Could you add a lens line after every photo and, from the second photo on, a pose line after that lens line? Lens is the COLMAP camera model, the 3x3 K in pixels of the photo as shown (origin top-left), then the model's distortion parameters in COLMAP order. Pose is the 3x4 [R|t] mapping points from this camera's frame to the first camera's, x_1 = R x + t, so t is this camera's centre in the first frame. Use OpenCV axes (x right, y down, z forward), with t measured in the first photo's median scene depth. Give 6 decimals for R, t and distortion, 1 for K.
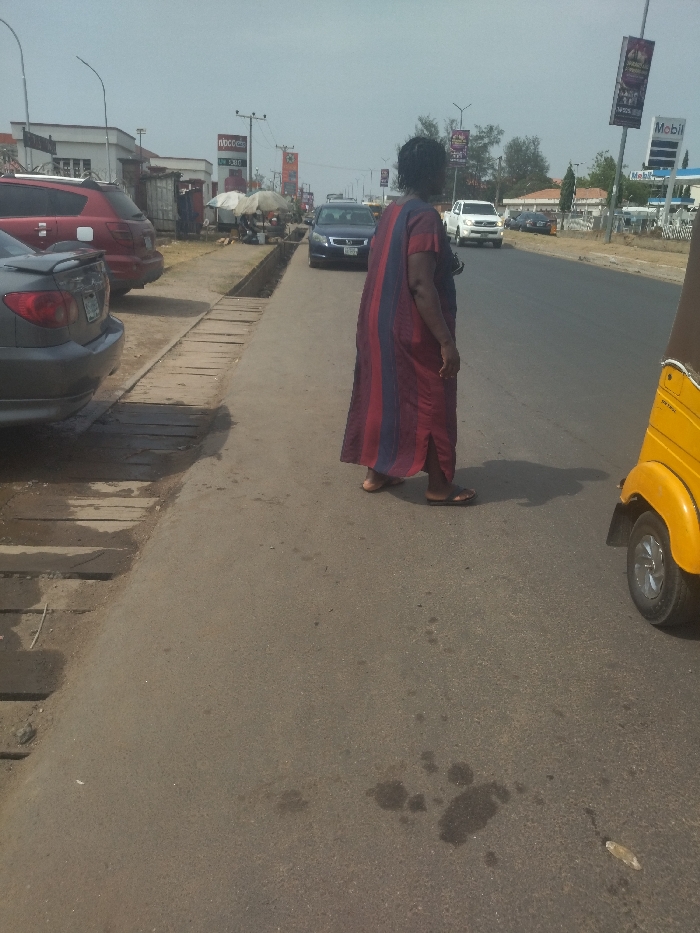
lens RADIAL K [[721.3, 0, 336.6], [0, 721.3, 505.1], [0, 0, 1]] dist [0.080709, -0.144579]
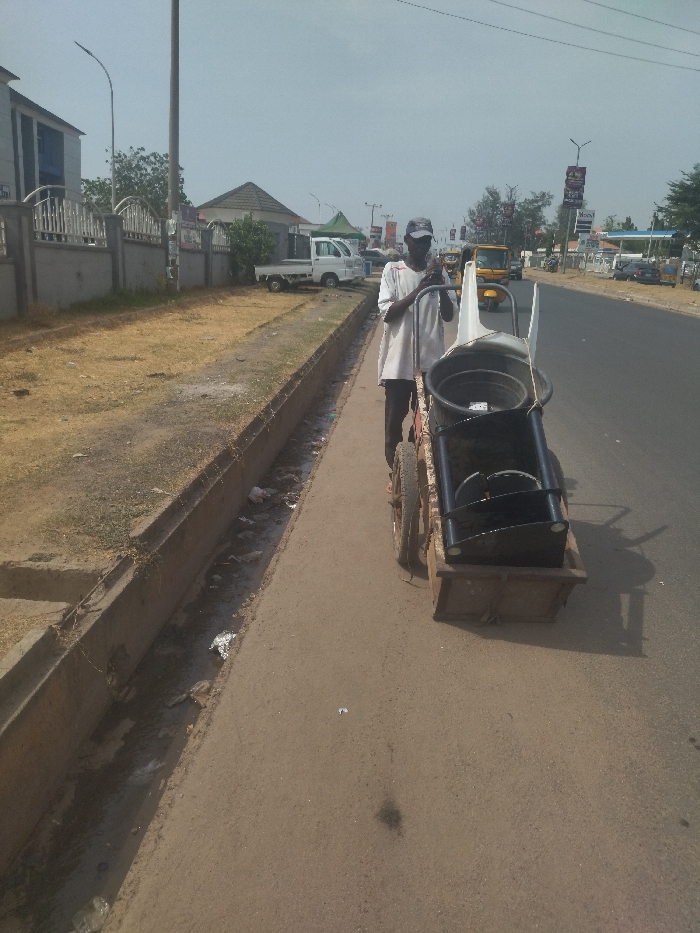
lens RADIAL K [[721.3, 0, 336.6], [0, 721.3, 505.1], [0, 0, 1]] dist [0.080709, -0.144579]
pose [[0.993648, 0.038950, -0.105576, 0.005229], [-0.044775, 0.997570, -0.053379, 0.118142], [0.103240, 0.057767, 0.992978, -0.288833]]
